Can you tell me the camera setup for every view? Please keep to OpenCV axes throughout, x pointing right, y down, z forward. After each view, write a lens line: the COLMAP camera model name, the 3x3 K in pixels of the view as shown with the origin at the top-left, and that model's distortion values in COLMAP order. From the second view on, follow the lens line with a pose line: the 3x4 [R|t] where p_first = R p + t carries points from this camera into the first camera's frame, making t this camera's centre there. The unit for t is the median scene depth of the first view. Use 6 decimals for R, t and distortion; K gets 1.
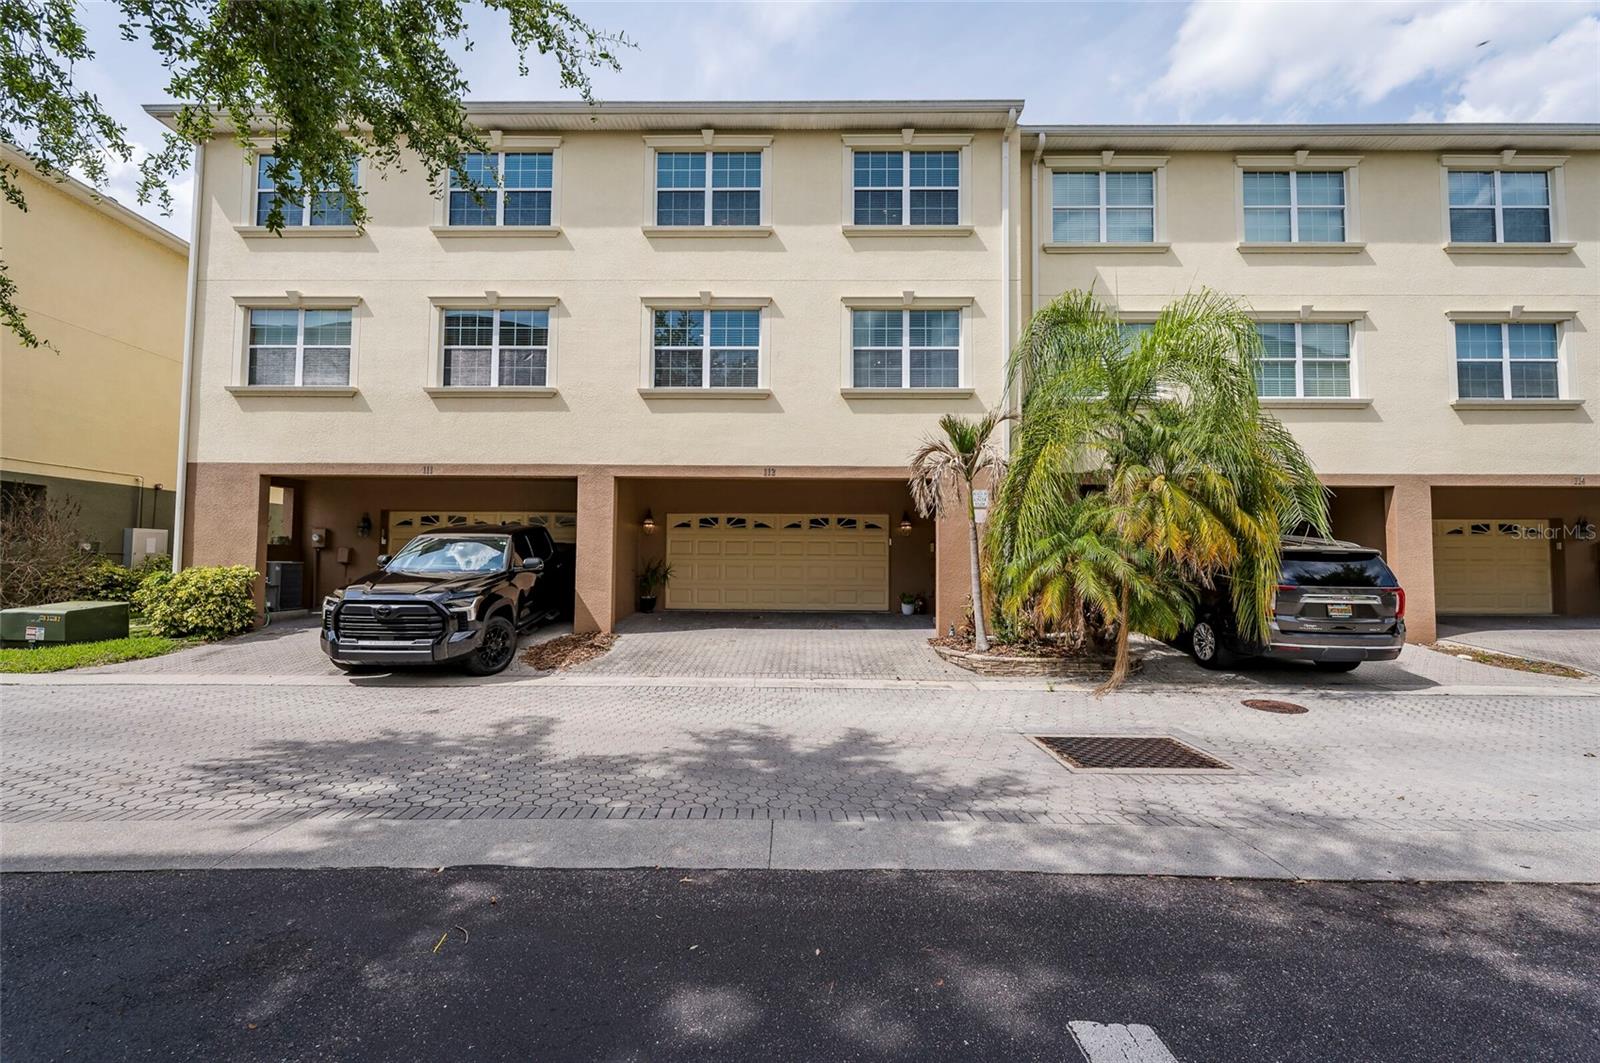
lens RADIAL K [[641.5, 0, 803.9], [0, 641.5, 540.6], [0, 0, 1]] dist [-0.000528, -0.001968]
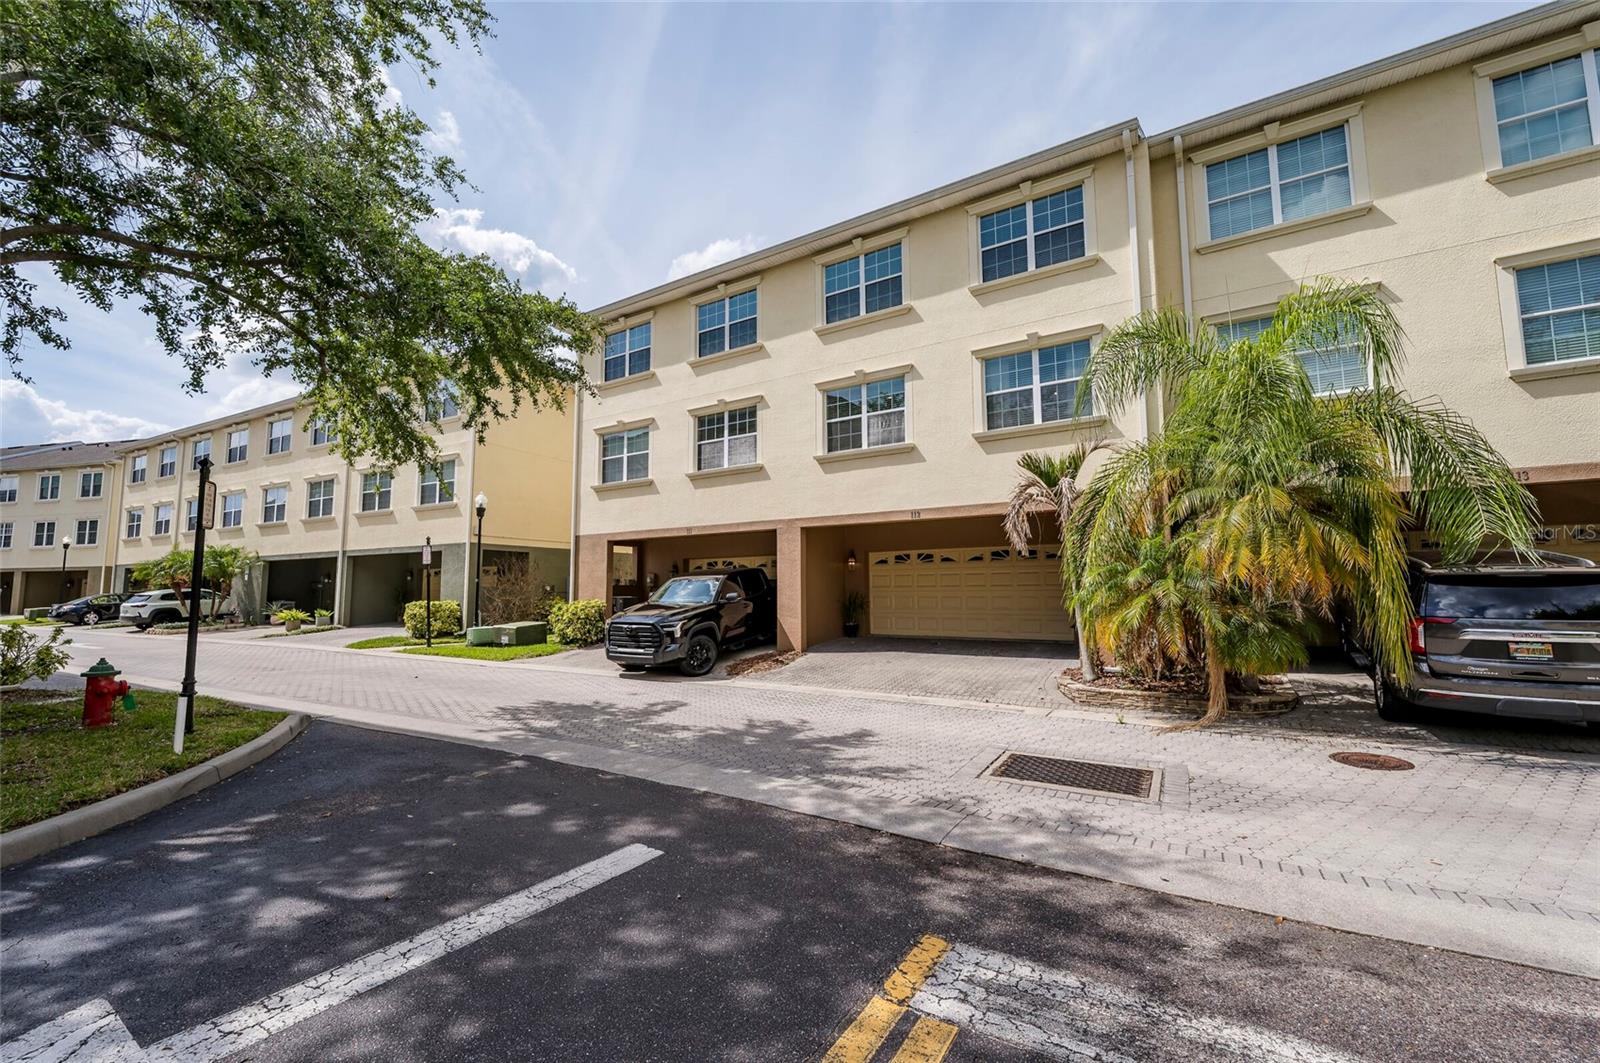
lens RADIAL K [[641.5, 0, 803.9], [0, 641.5, 540.6], [0, 0, 1]] dist [-0.000528, -0.001968]
pose [[0.853307, -0.054007, -0.518605, 0.402315], [0.030351, 0.998080, -0.054000, -0.005713], [0.520525, 0.030338, 0.853307, -0.084016]]
